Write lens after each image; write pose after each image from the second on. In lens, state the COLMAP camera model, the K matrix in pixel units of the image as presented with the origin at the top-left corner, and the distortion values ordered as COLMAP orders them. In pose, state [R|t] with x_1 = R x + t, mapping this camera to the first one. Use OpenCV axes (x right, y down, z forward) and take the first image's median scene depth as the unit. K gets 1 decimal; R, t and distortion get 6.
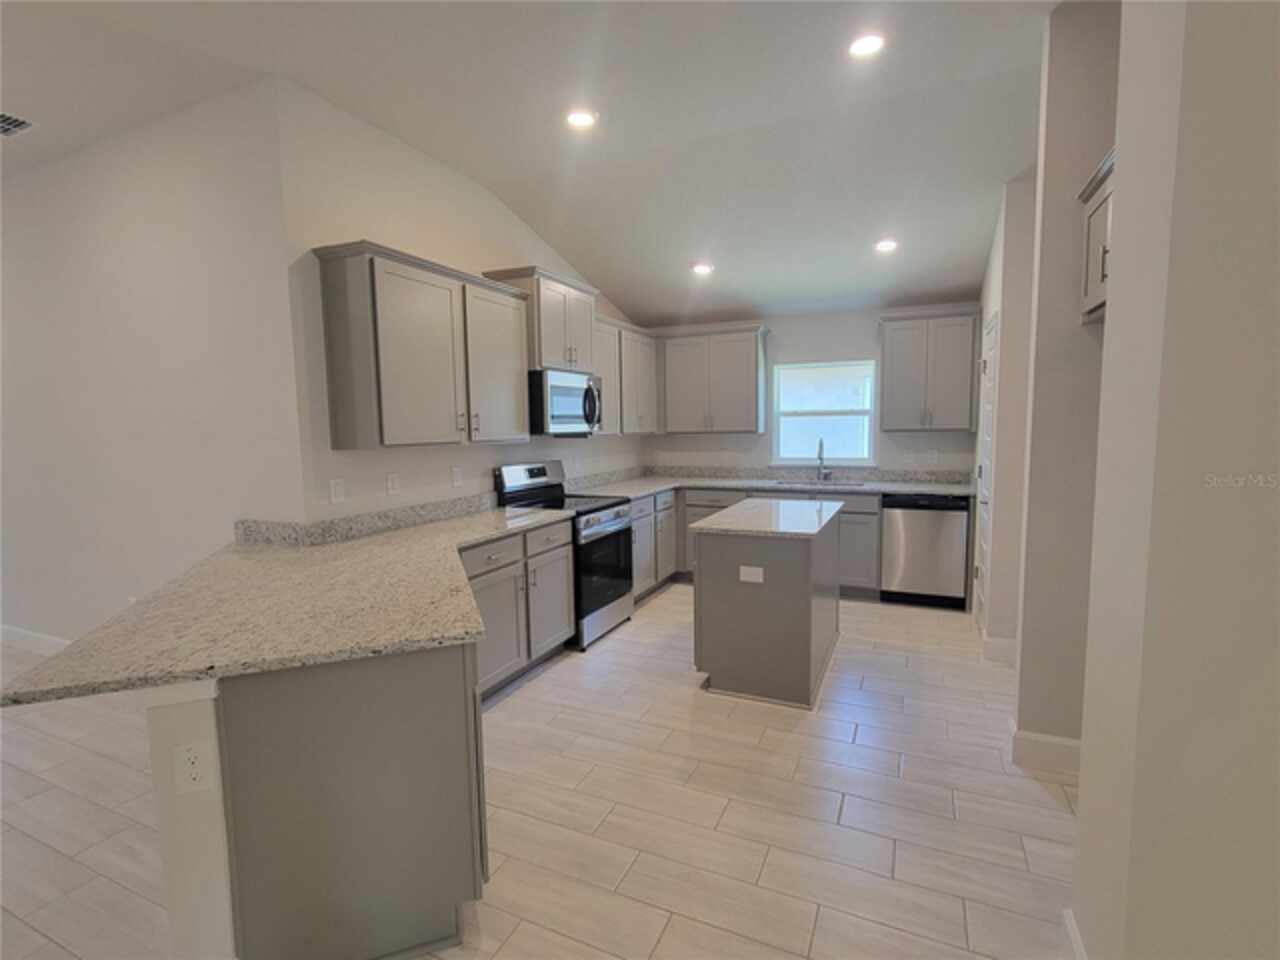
lens RADIAL K [[609.2, 0, 646.6], [0, 609.2, 480.0], [0, 0, 1]] dist [0.003258, 0.001057]
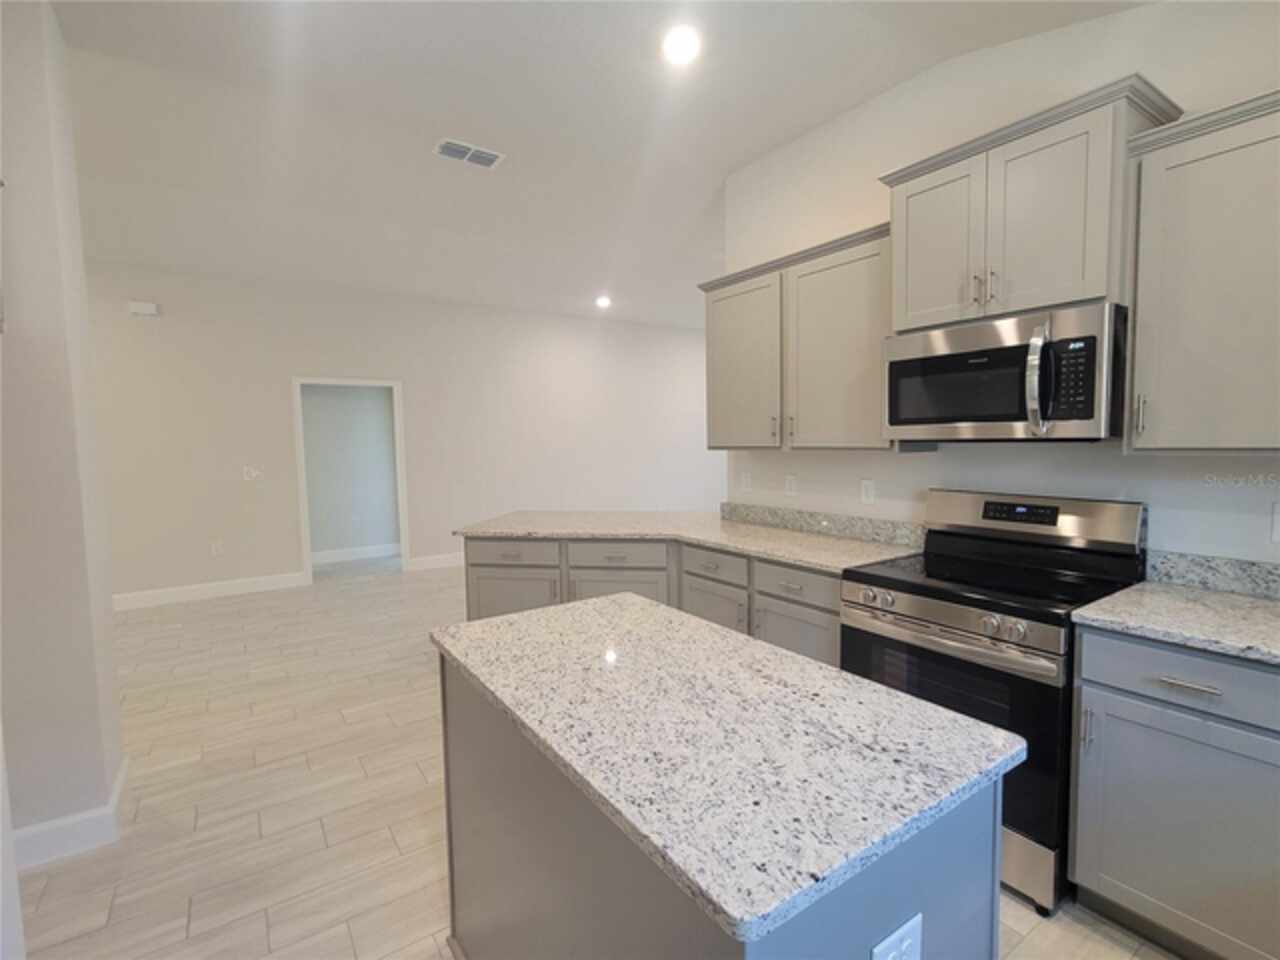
lens RADIAL K [[609.2, 0, 646.6], [0, 609.2, 480.0], [0, 0, 1]] dist [0.003258, 0.001057]
pose [[-0.521360, 0.088302, -0.848756, 0.572666], [-0.049737, 0.989796, 0.133527, -0.125311], [0.851886, 0.111830, -0.511648, 1.291358]]
